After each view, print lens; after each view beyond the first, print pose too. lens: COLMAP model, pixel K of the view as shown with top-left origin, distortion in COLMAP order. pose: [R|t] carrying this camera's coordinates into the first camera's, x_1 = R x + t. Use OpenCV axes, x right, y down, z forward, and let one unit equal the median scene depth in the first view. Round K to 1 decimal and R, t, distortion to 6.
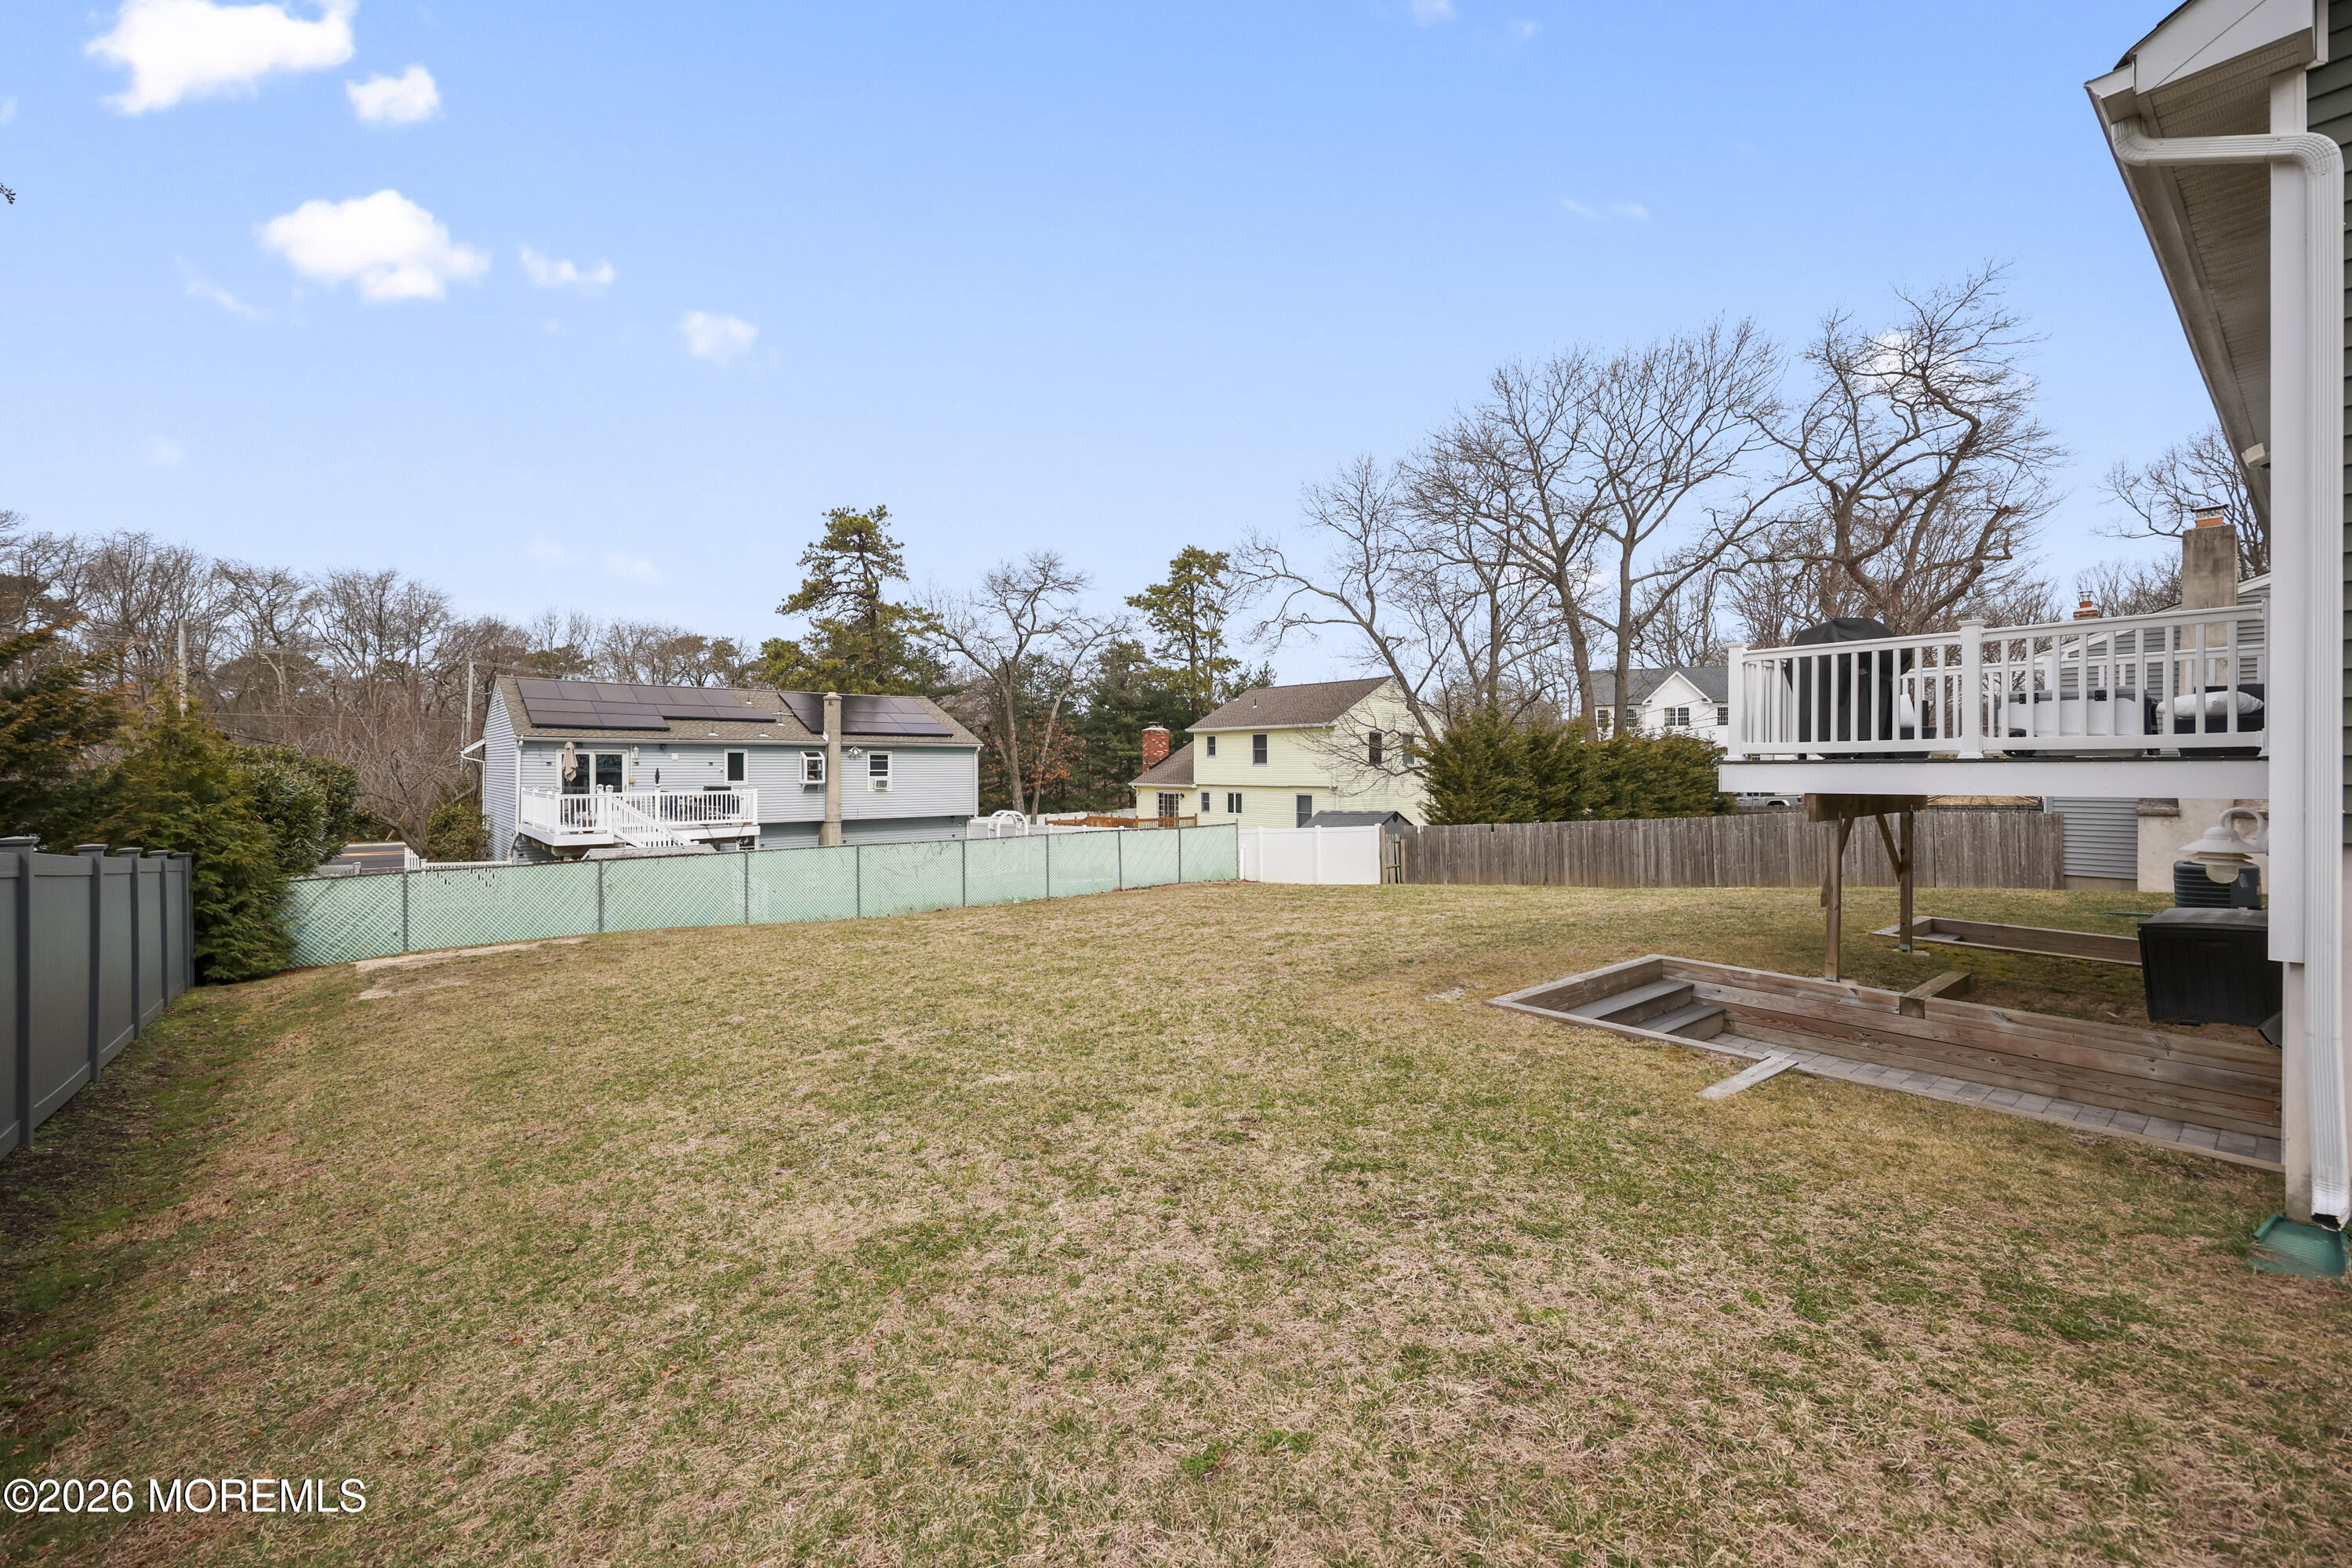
lens RADIAL K [[963.7, 0, 1169.9], [0, 963.7, 766.8], [0, 0, 1]] dist [0.014293, -0.005539]
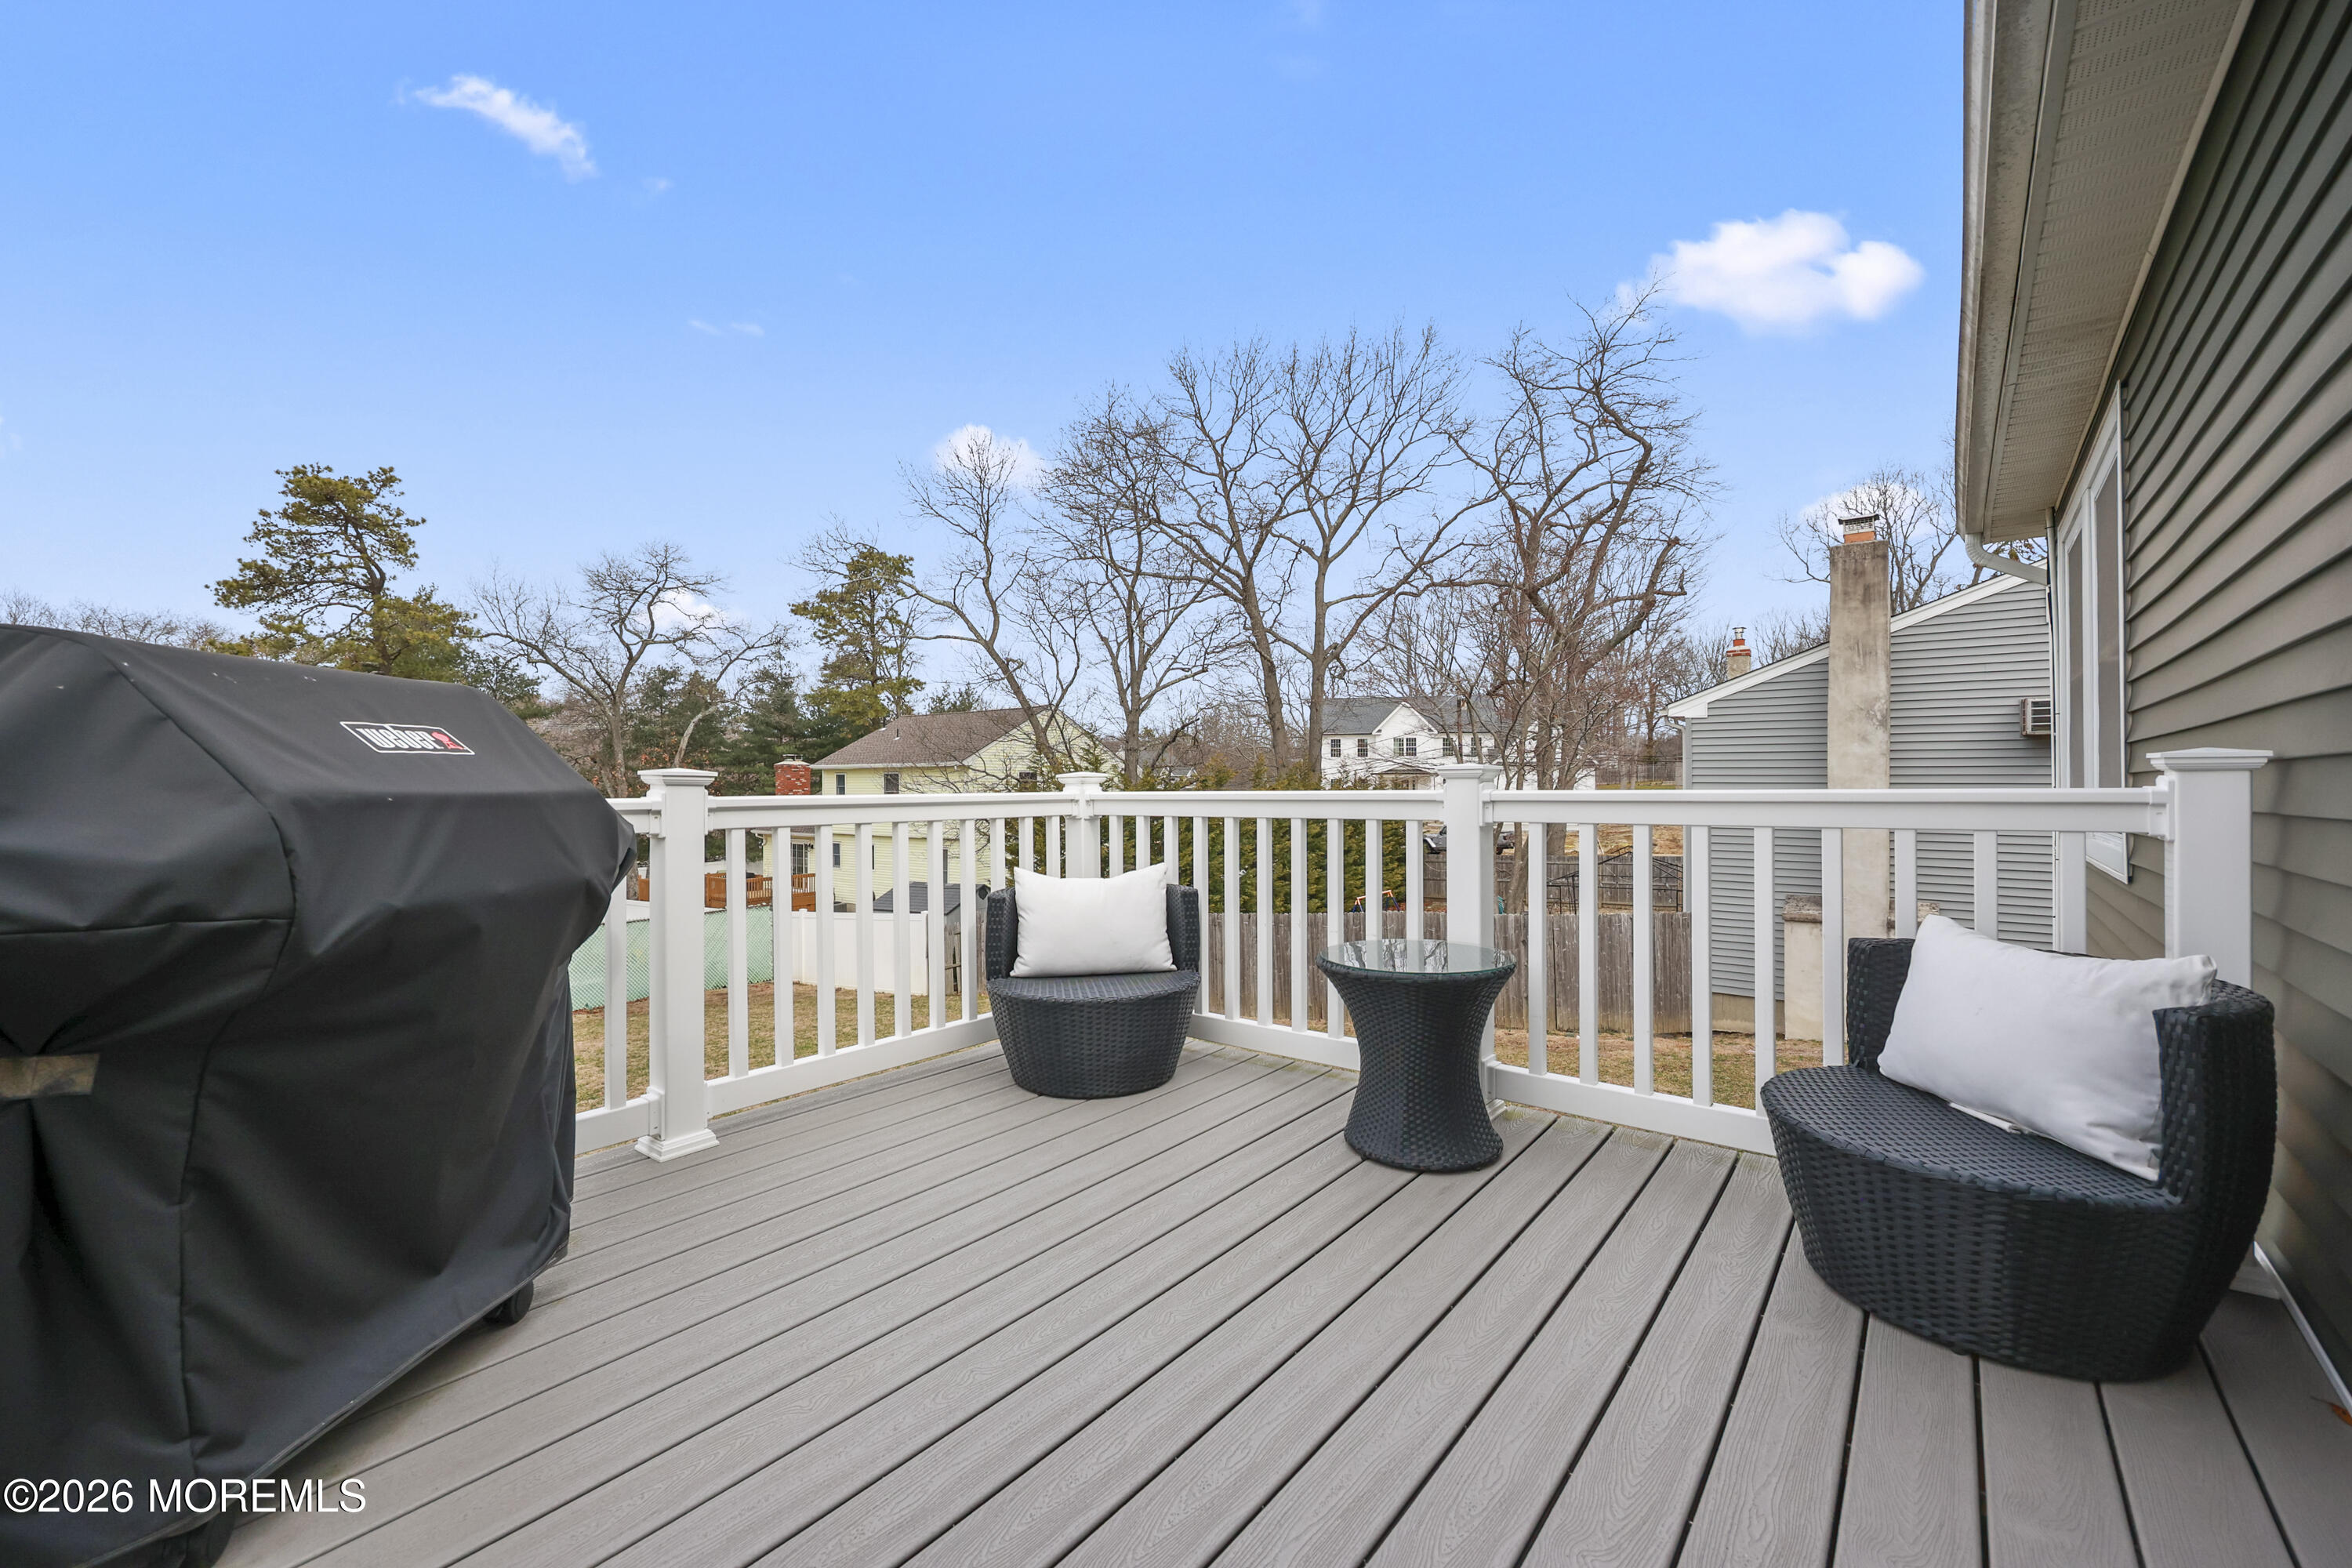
lens RADIAL K [[953.6, 0, 1177.4], [0, 953.6, 776.2], [0, 0, 1]] dist [0.000187, 0.000222]
pose [[0.979836, 0.000238, 0.199806, 0.166268], [0.001296, 0.999971, -0.007545, -0.024868], [-0.199802, 0.007652, 0.979806, 0.157745]]
